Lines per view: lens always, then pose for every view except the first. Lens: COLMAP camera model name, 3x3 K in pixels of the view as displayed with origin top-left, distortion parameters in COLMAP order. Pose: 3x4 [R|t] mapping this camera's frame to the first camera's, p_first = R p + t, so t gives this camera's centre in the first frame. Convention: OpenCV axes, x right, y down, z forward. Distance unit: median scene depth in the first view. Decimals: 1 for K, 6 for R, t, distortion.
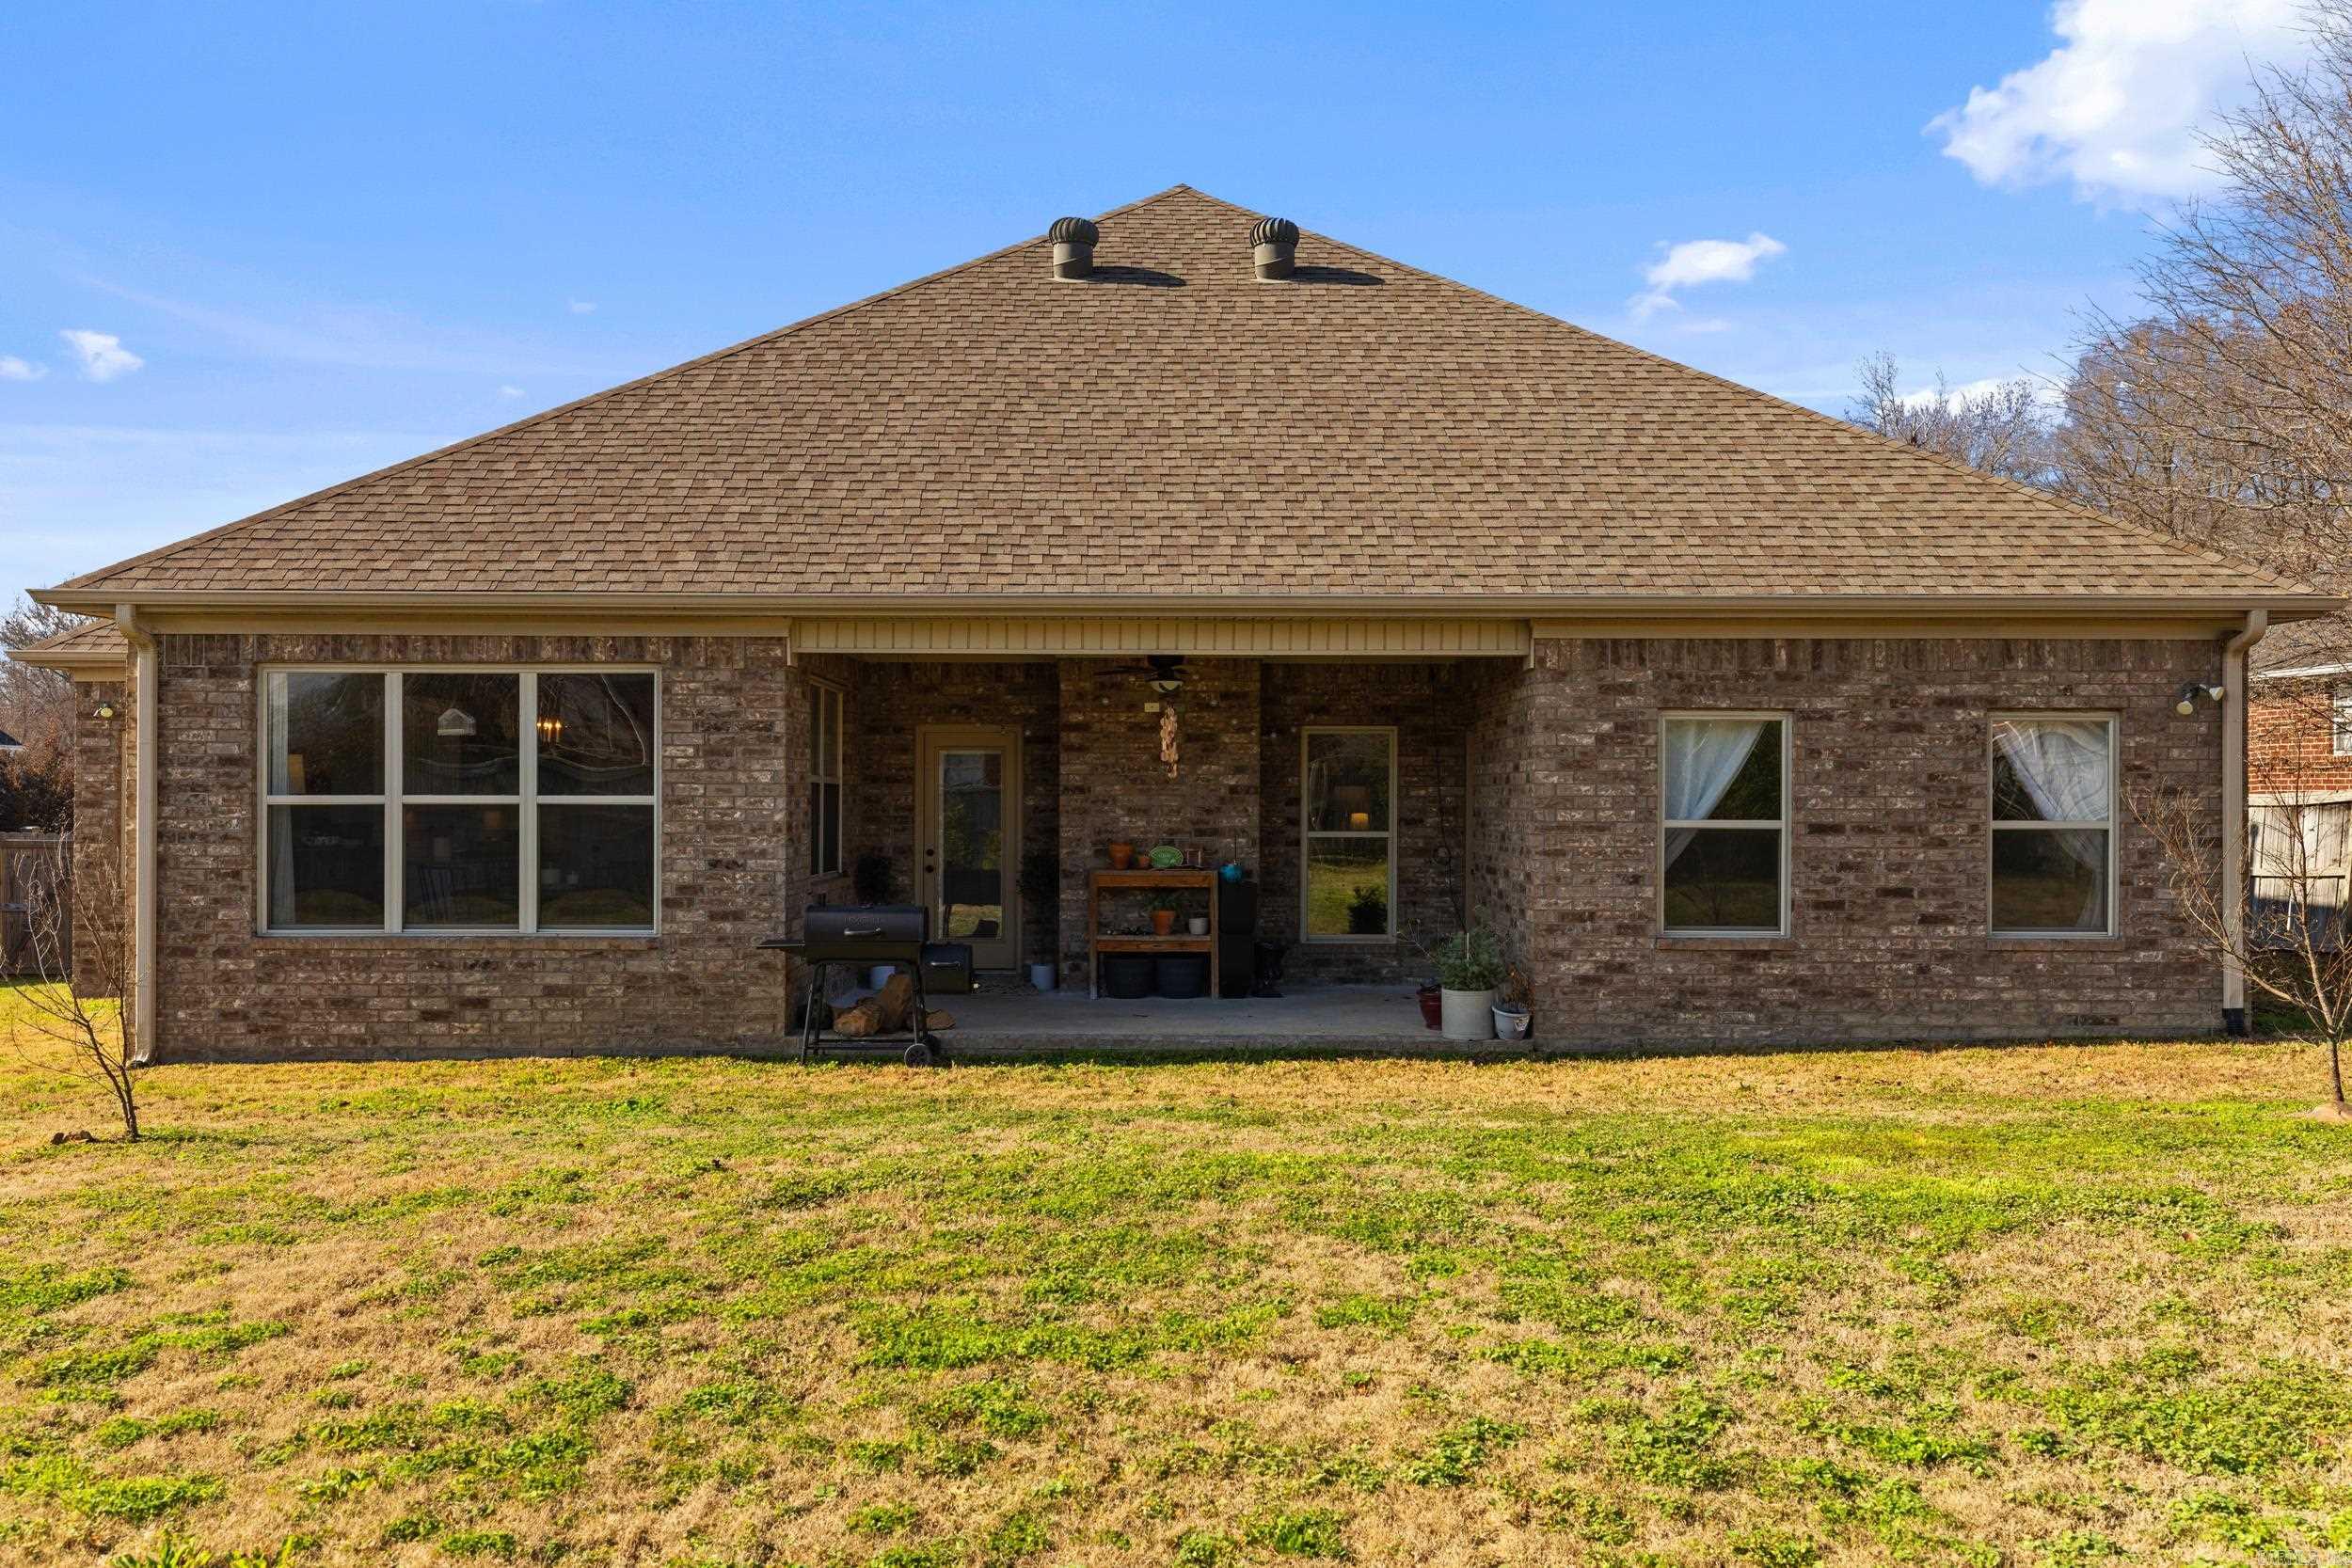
lens RADIAL K [[2033.4, 0, 1176.0], [0, 2033.4, 784.0], [0, 0, 1]] dist [-0.004502, -0.002168]
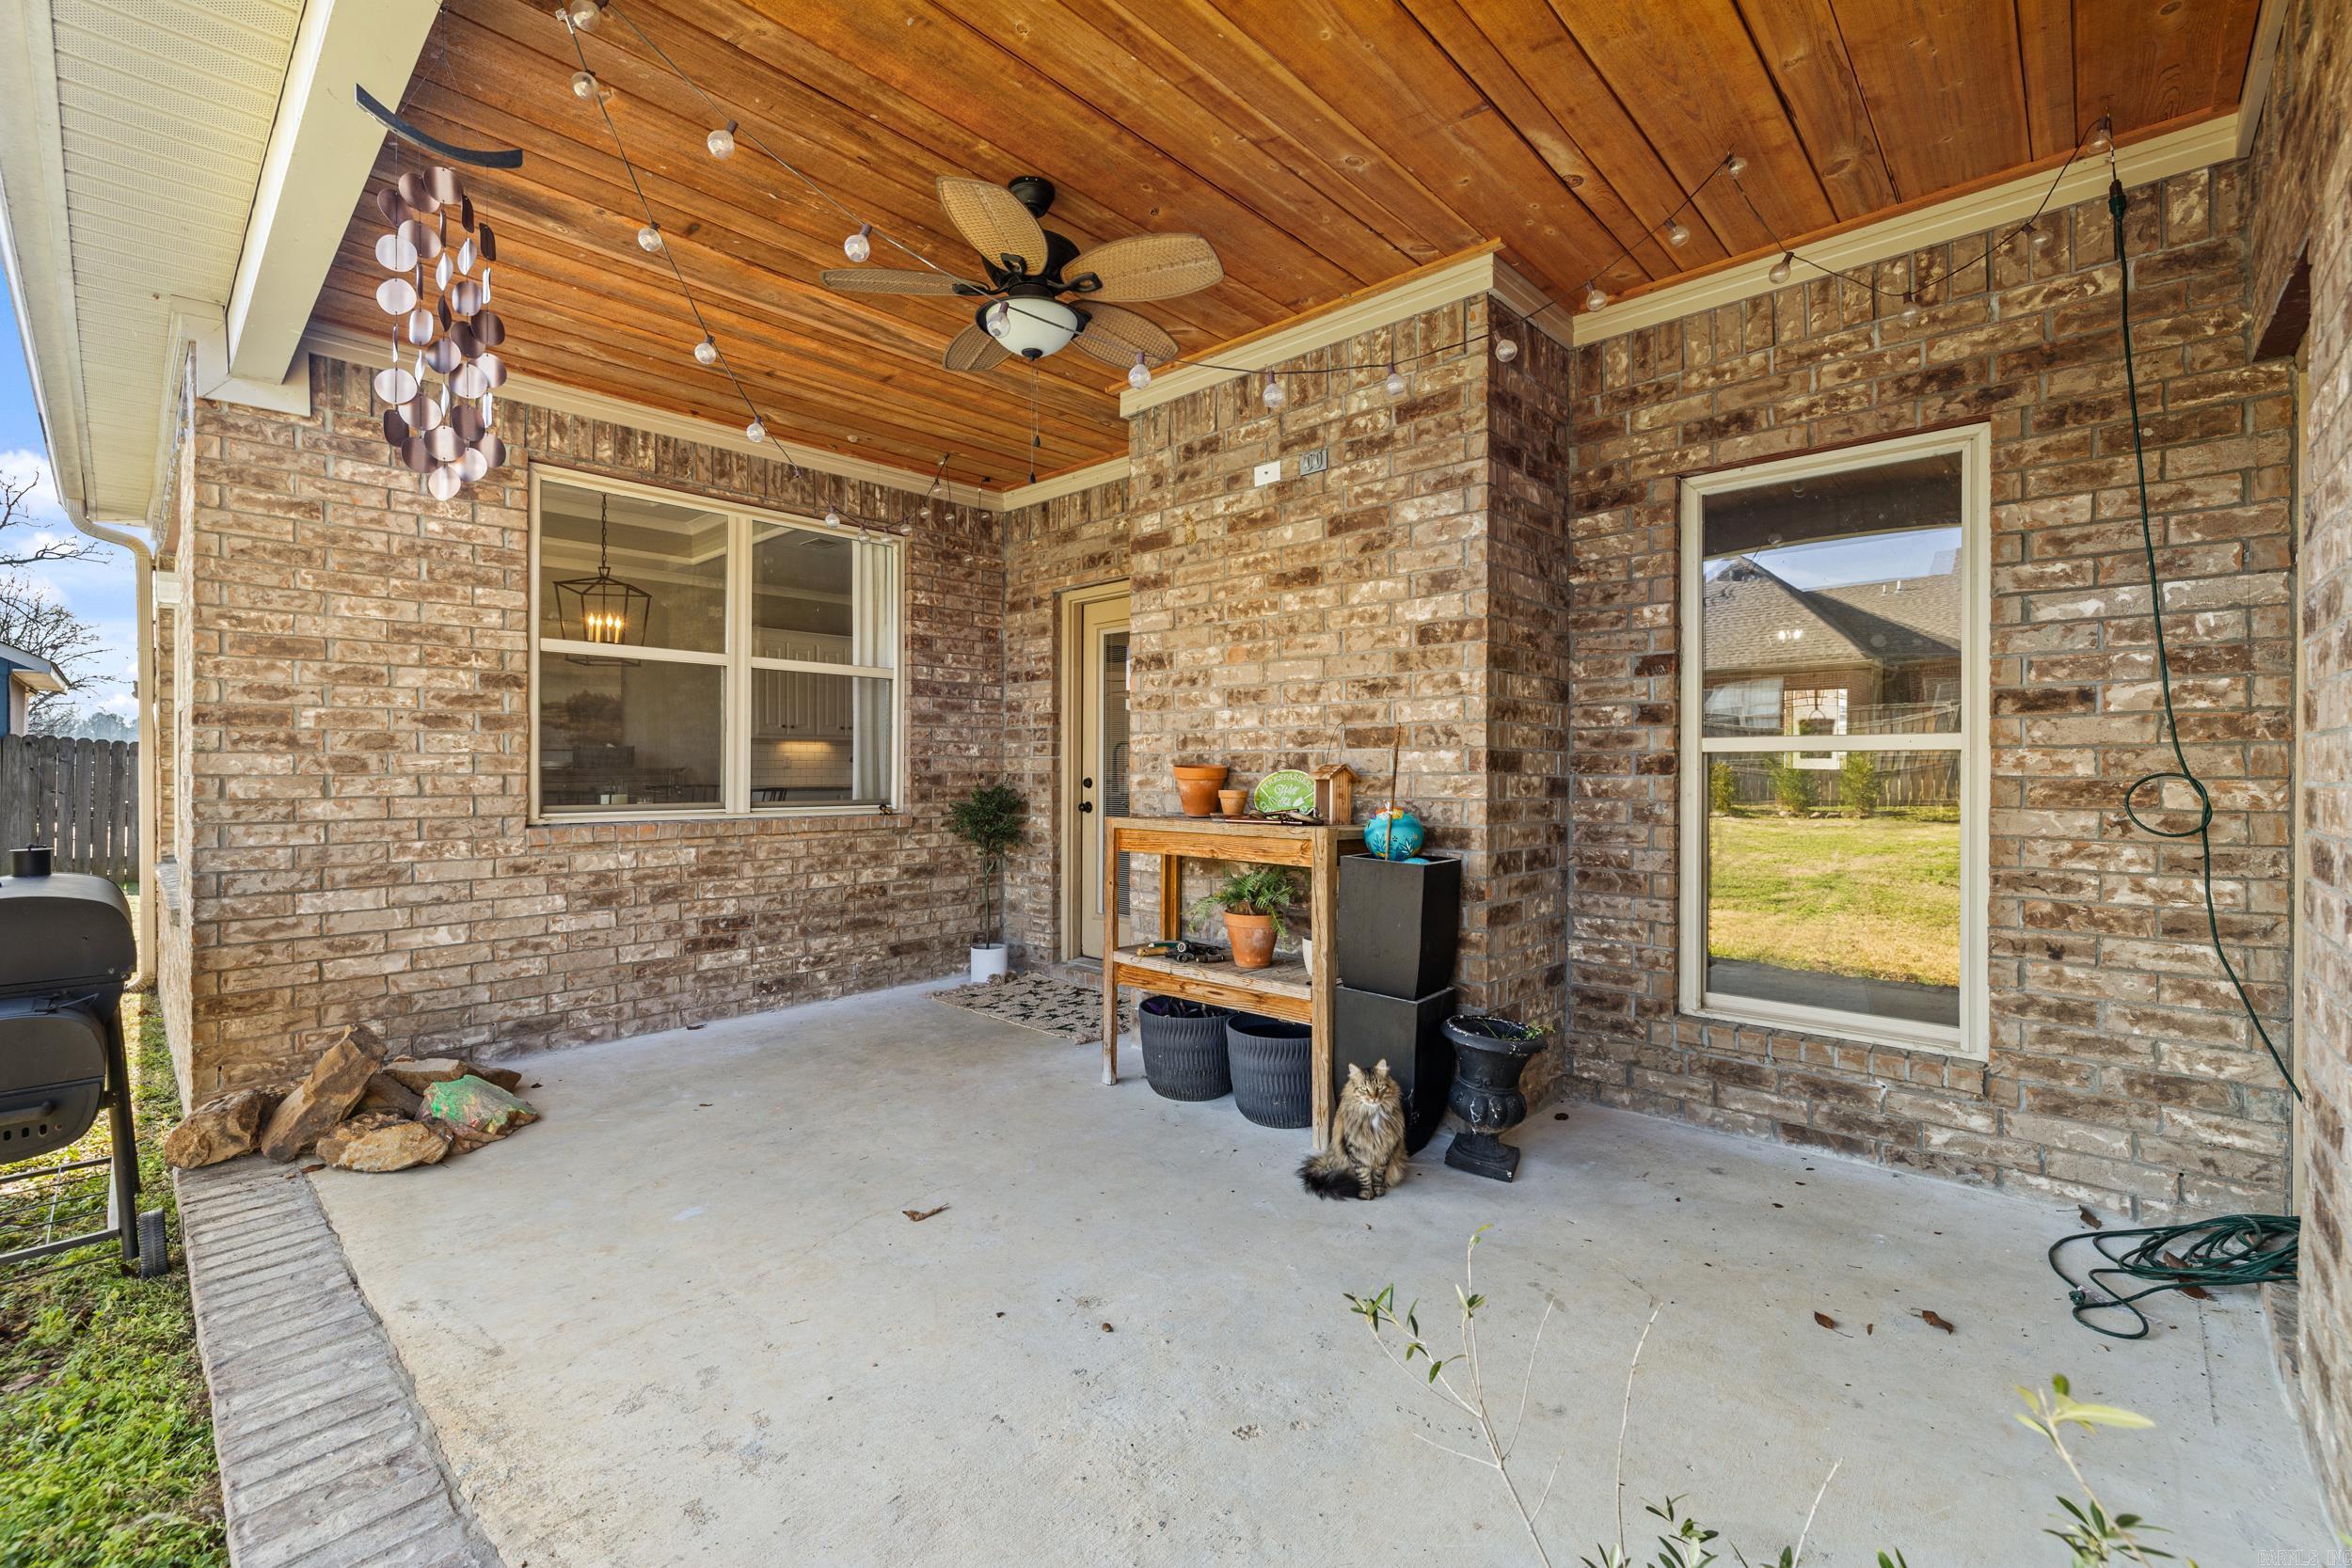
lens RADIAL K [[985.4, 0, 1166.7], [0, 985.4, 769.3], [0, 0, 1]] dist [-0.000602, 0.000067]
pose [[0.724516, -0.001442, -0.689257, 0.127707], [0.004263, 0.999988, 0.002389, 0.029756], [0.689245, -0.004670, 0.724513, 0.817976]]
